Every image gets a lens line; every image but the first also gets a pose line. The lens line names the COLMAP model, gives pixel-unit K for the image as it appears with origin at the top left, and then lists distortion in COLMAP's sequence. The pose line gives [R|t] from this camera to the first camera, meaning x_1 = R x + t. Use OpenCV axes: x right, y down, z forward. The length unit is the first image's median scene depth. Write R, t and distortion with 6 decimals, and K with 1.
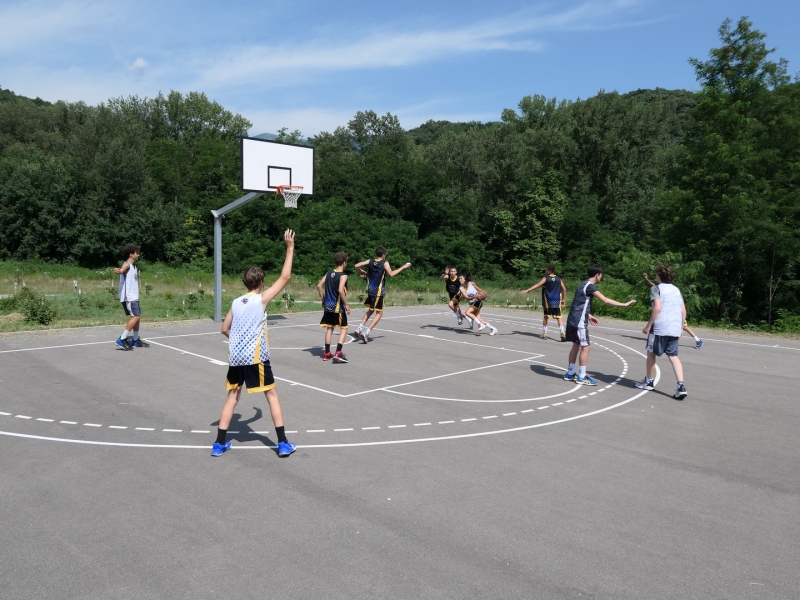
lens RADIAL K [[640.8, 0, 401.6], [0, 640.8, 299.0], [0, 0, 1]] dist [-0.033735, 0.048744]
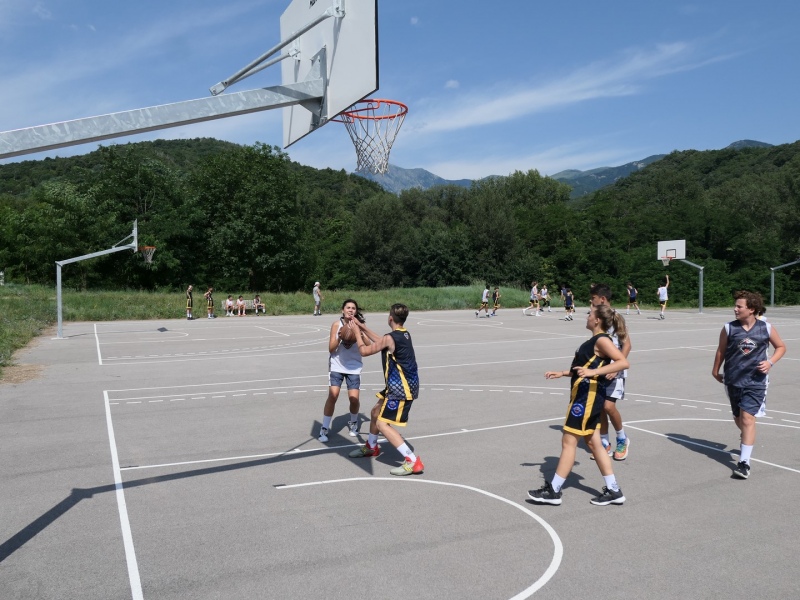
lens RADIAL K [[634.1, 0, 401.8], [0, 634.1, 299.6], [0, 0, 1]] dist [-0.013728, 0.009431]
pose [[0.937555, -0.021313, -0.347184, -0.142278], [0.001287, 0.998327, -0.057809, 0.027040], [0.347835, 0.053752, 0.936014, -0.362951]]
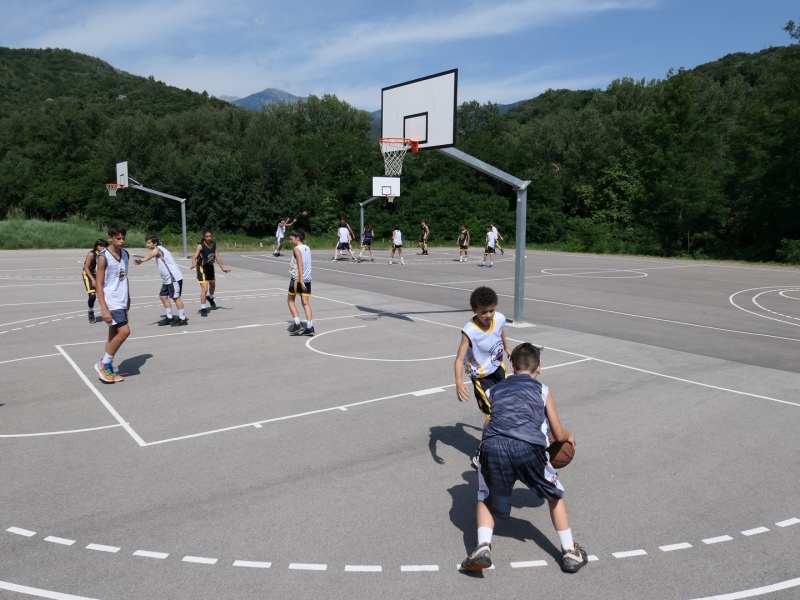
lens RADIAL K [[634.5, 0, 401.5], [0, 634.5, 299.4], [0, 0, 1]] dist [-0.005675, 0.004341]
pose [[0.982583, 0.009316, -0.185589, 0.049781], [-0.000930, 0.998977, 0.045220, 0.018707], [0.185820, -0.044260, 0.981586, -0.217411]]
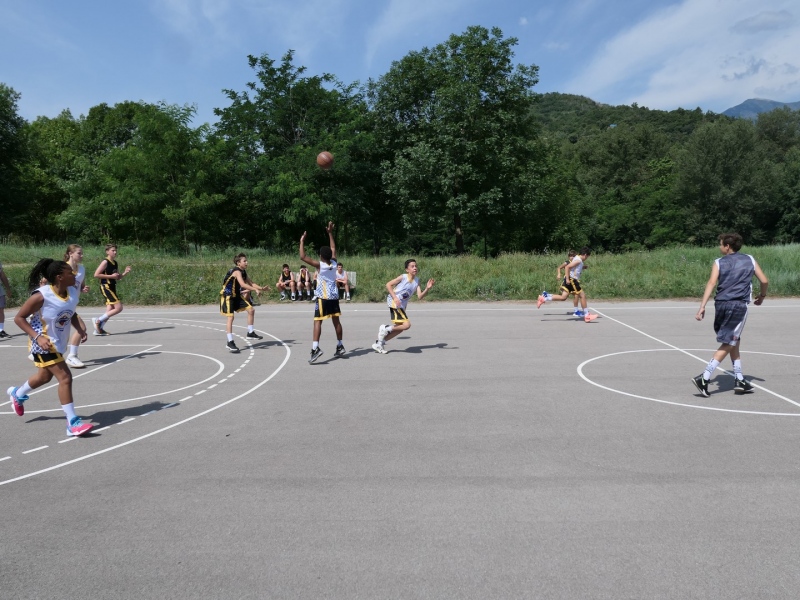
lens RADIAL K [[640.8, 0, 401.6], [0, 640.8, 299.0], [0, 0, 1]] dist [-0.033735, 0.048744]
pose [[0.634641, 0.030860, -0.772190, -0.184610], [-0.031300, 0.999409, 0.014215, 0.010658], [0.772173, 0.015148, 0.635232, -0.156353]]
